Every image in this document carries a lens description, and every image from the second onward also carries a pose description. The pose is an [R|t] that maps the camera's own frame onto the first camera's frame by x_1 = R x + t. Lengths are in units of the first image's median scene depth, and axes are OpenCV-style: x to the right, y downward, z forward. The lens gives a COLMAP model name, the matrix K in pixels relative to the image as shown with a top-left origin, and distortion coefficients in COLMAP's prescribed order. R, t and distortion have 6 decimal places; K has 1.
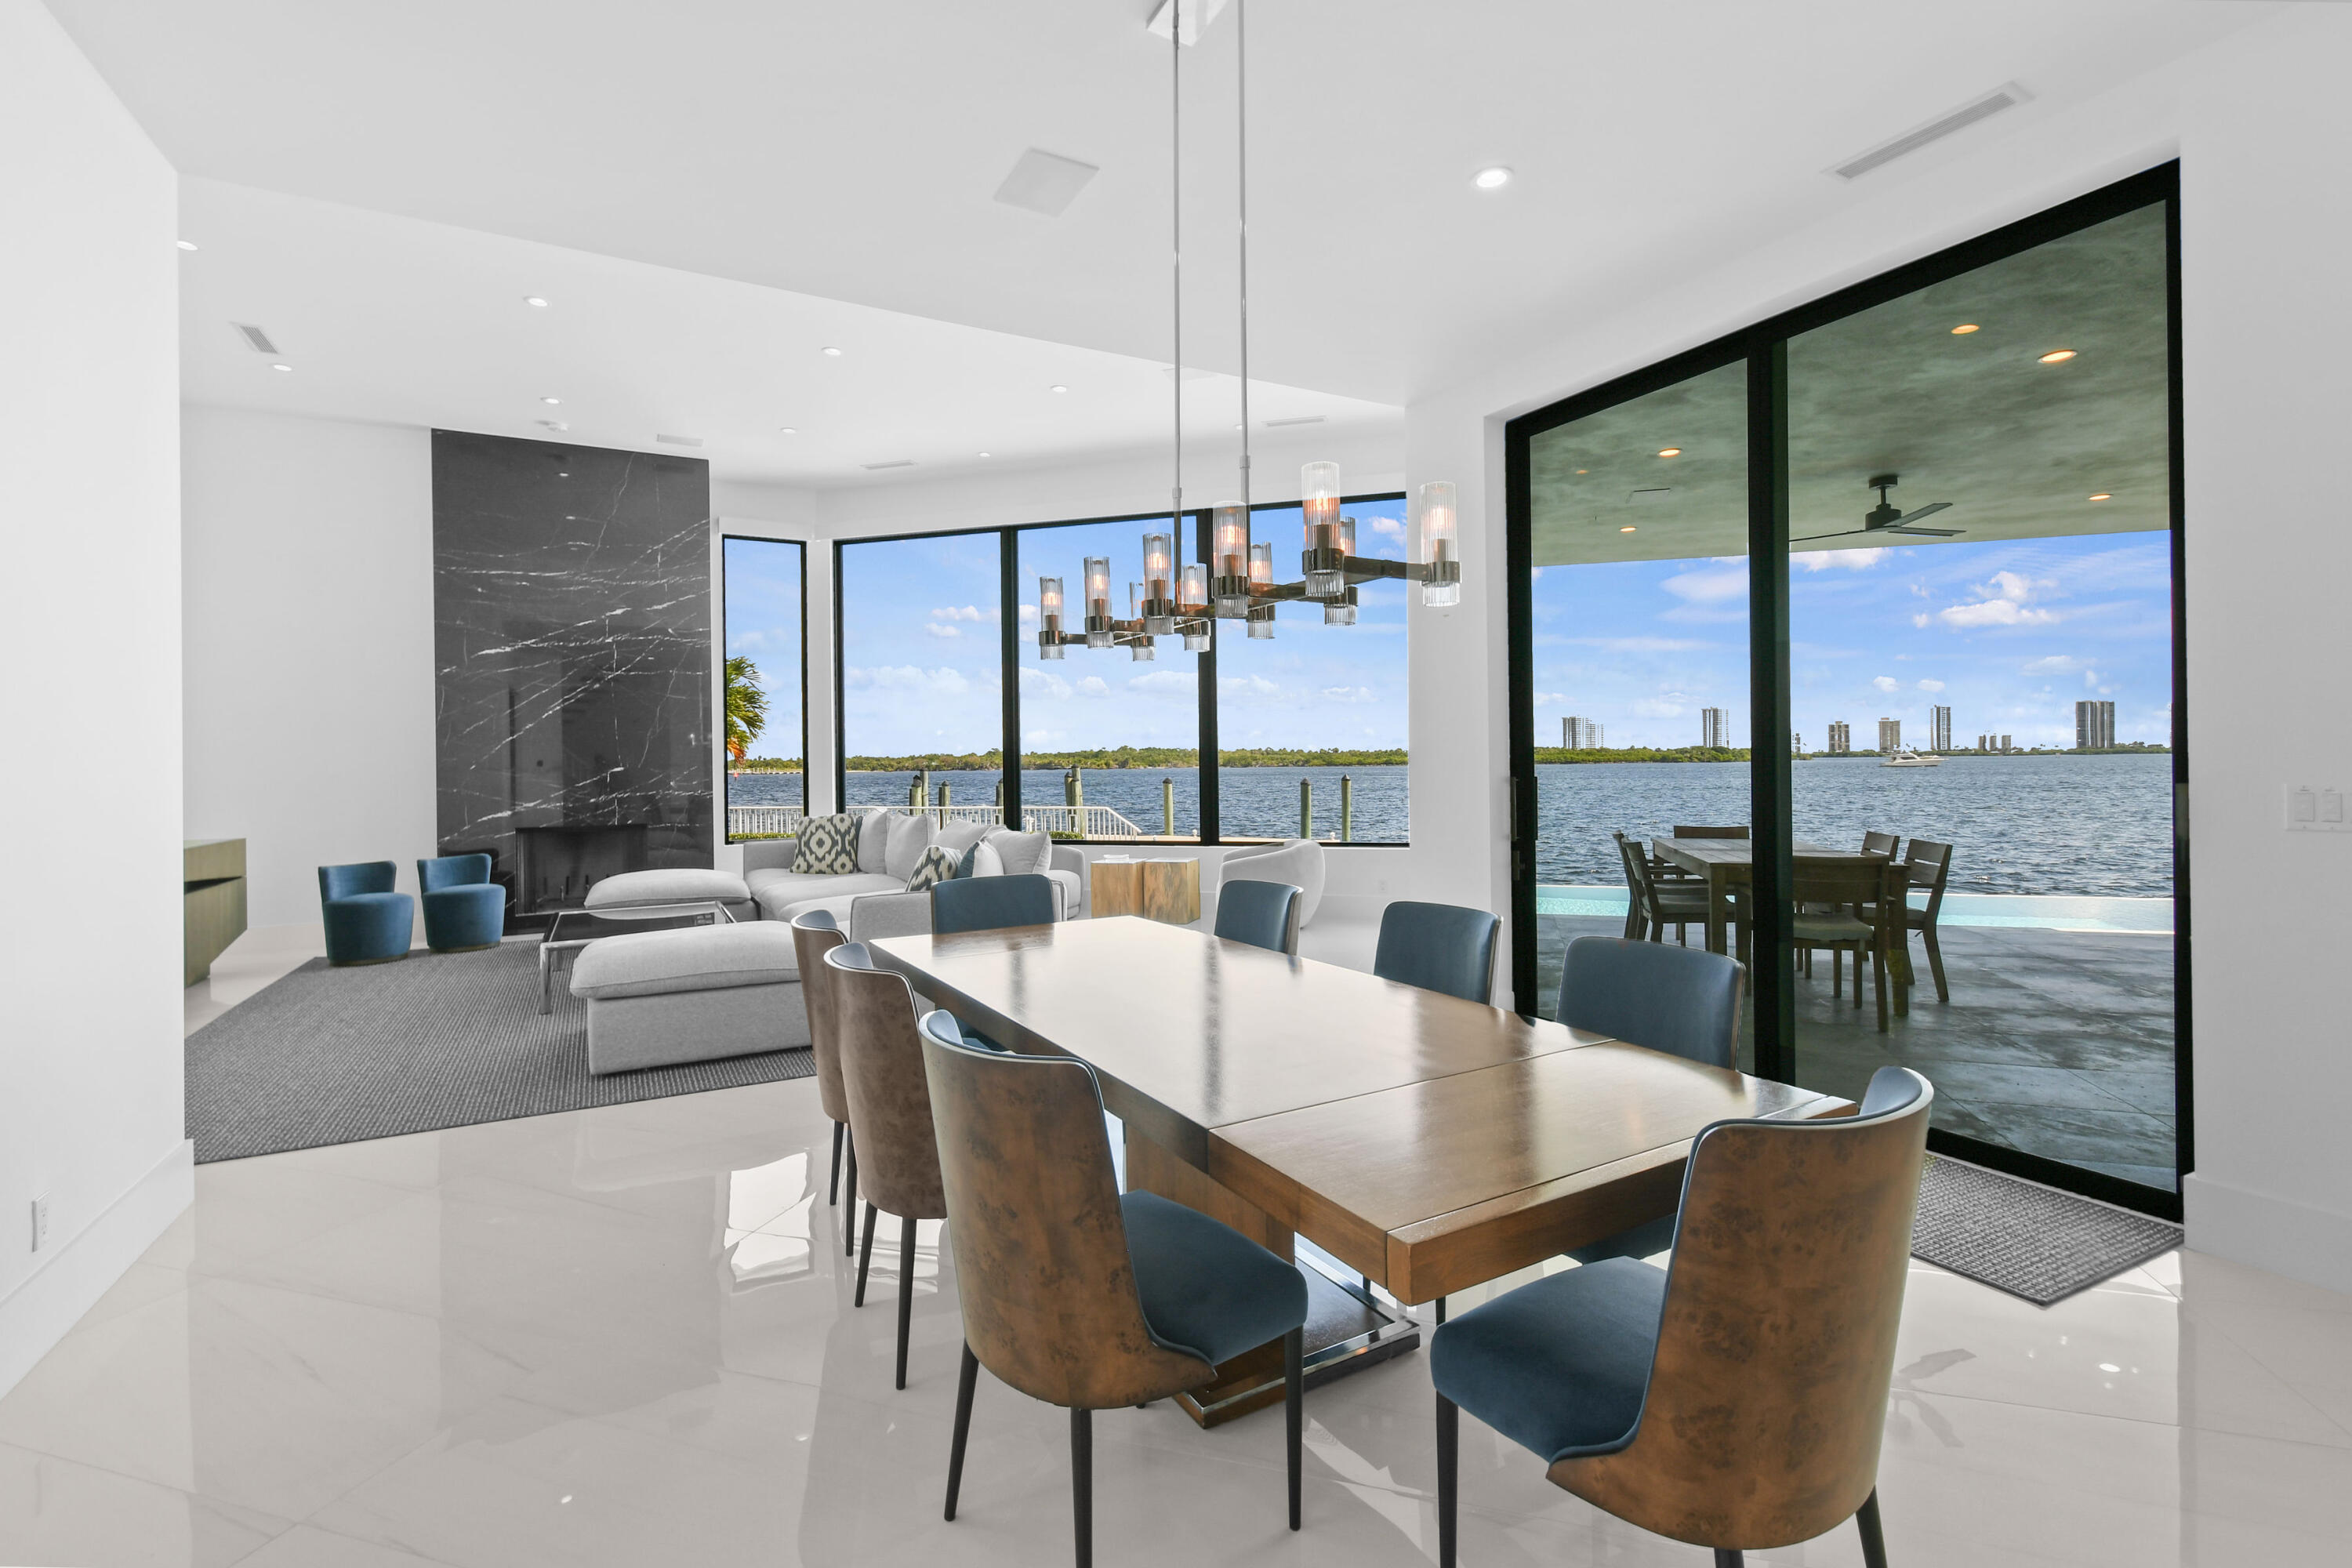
lens RADIAL K [[1049.4, 0, 1176.3], [0, 1049.4, 780.1], [0, 0, 1]] dist [-0.000114, -0.001943]
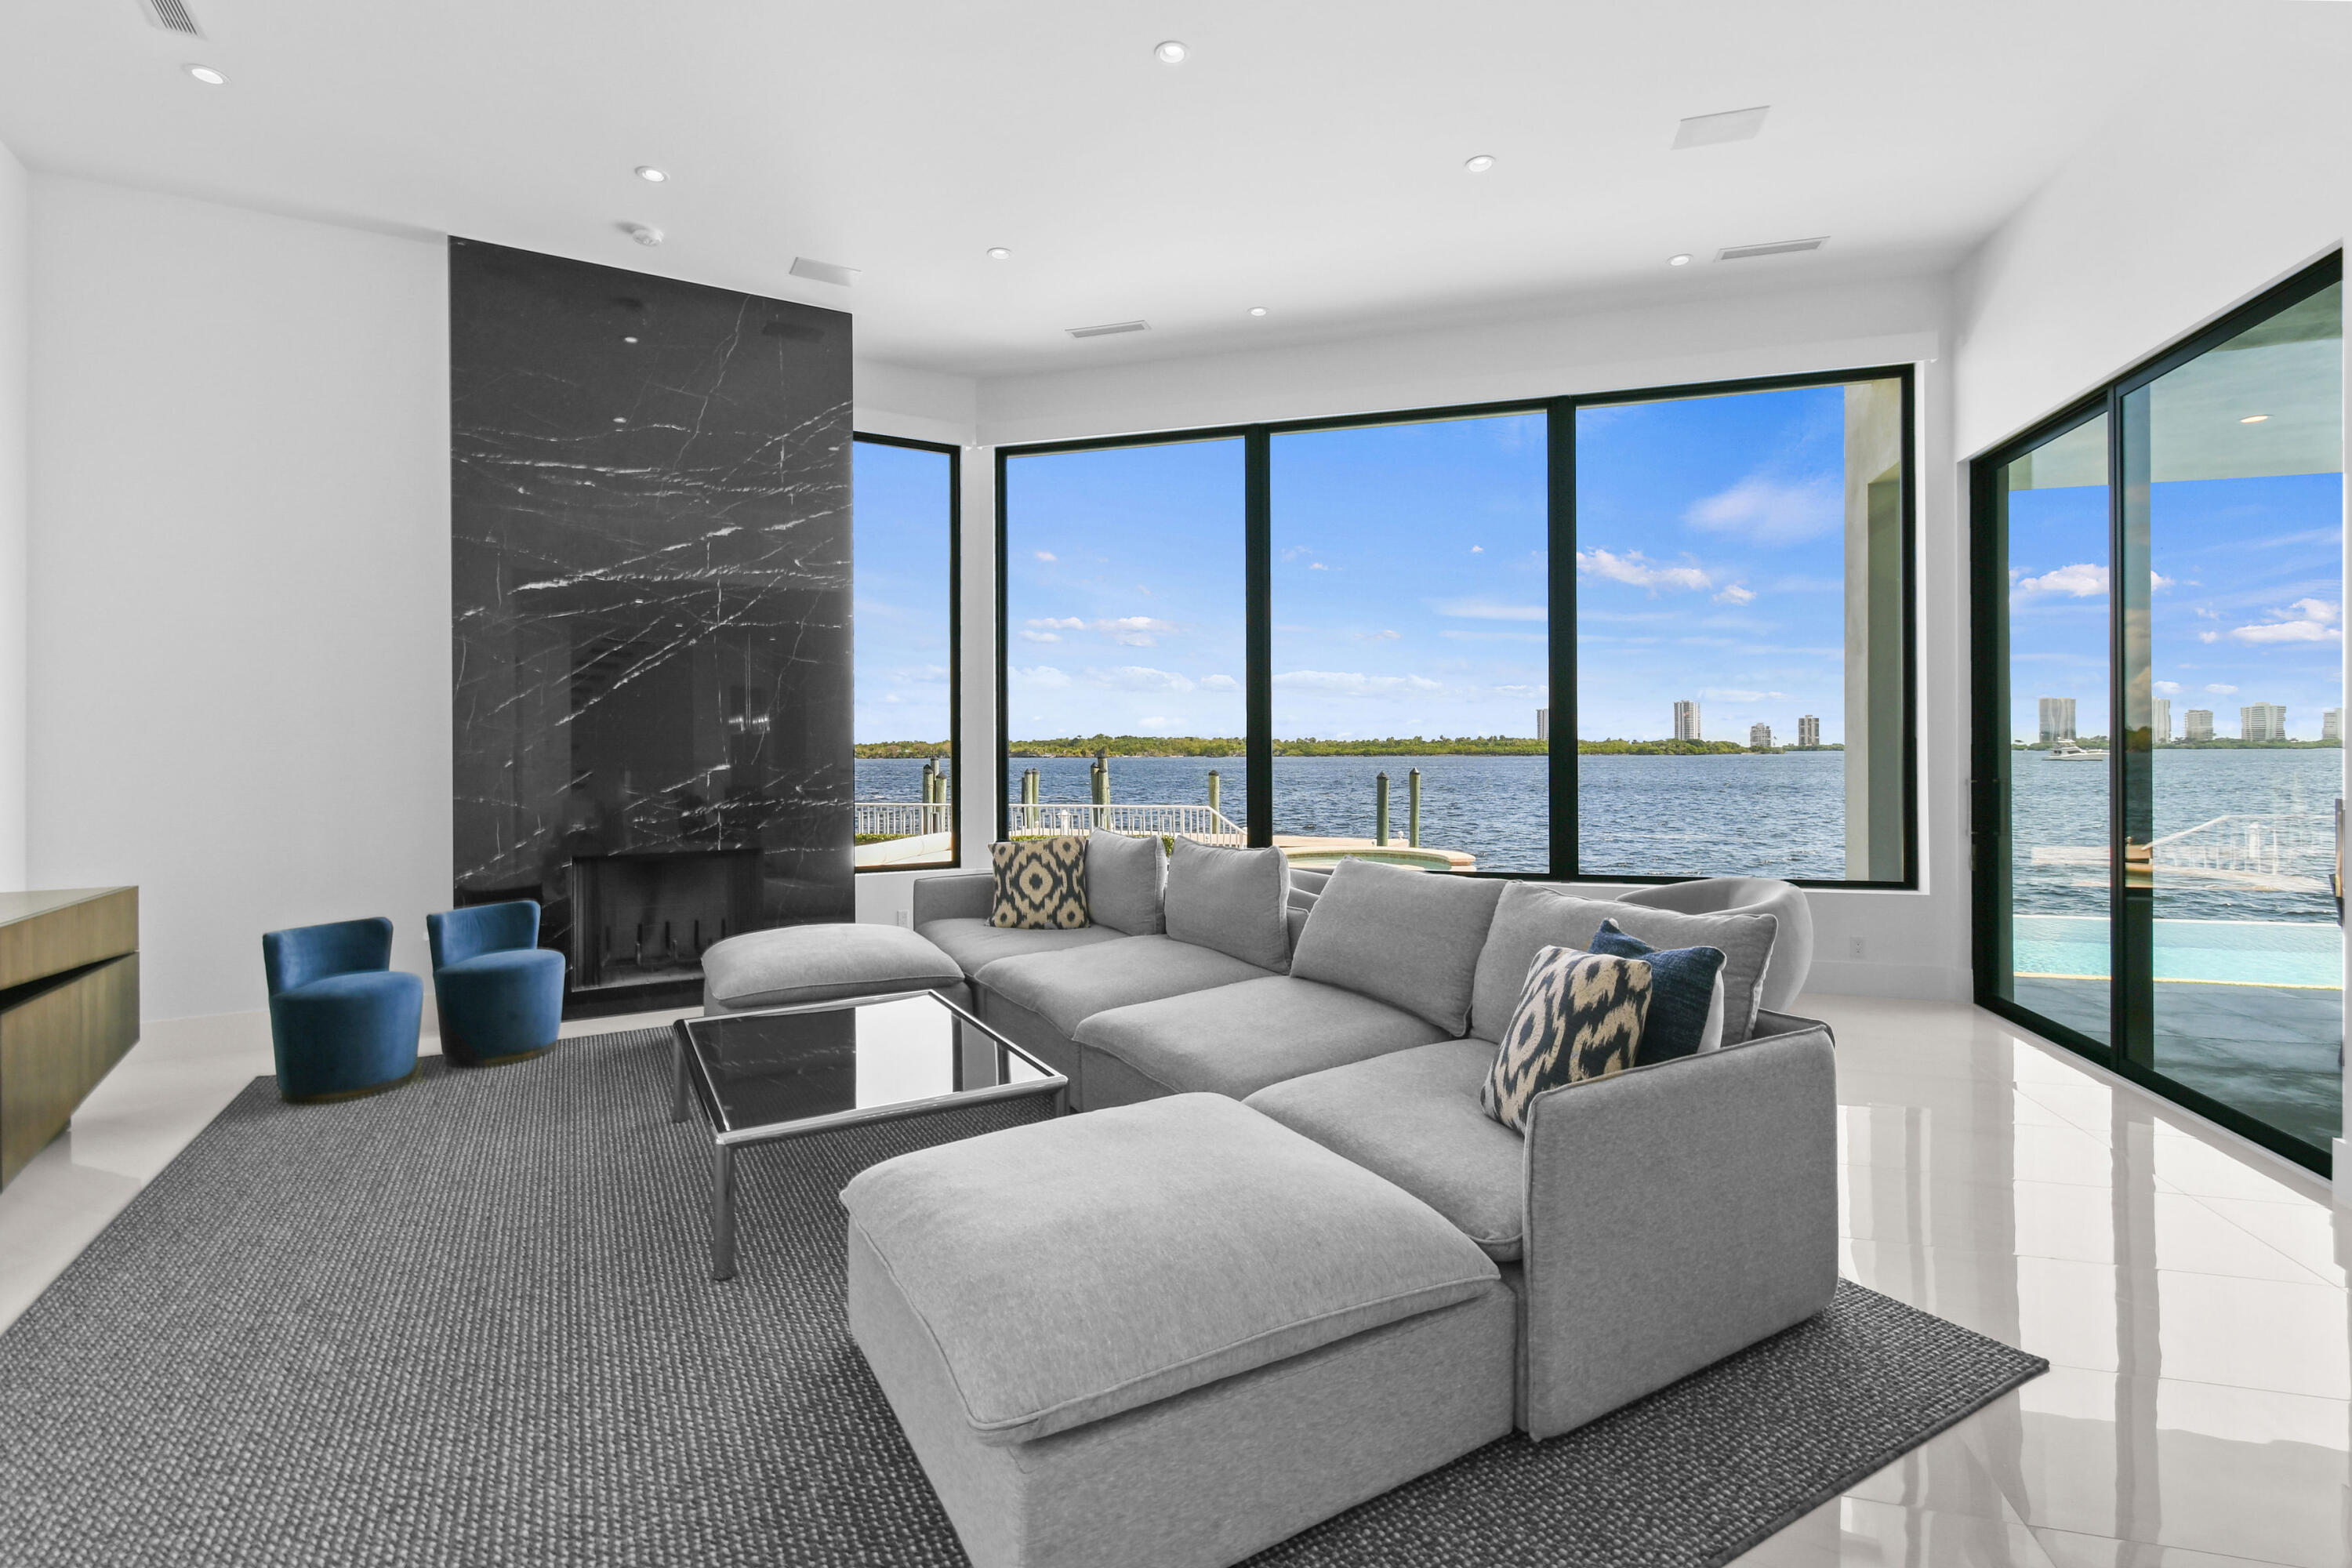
lens RADIAL K [[1049.4, 0, 1162.5], [0, 1049.4, 767.2], [0, 0, 1]] dist [-0.000114, -0.001943]
pose [[0.999876, 0.007102, 0.014075, -0.260061], [-0.007082, 0.999974, -0.001434, -0.011311], [-0.014085, 0.001334, 0.999900, 0.326456]]
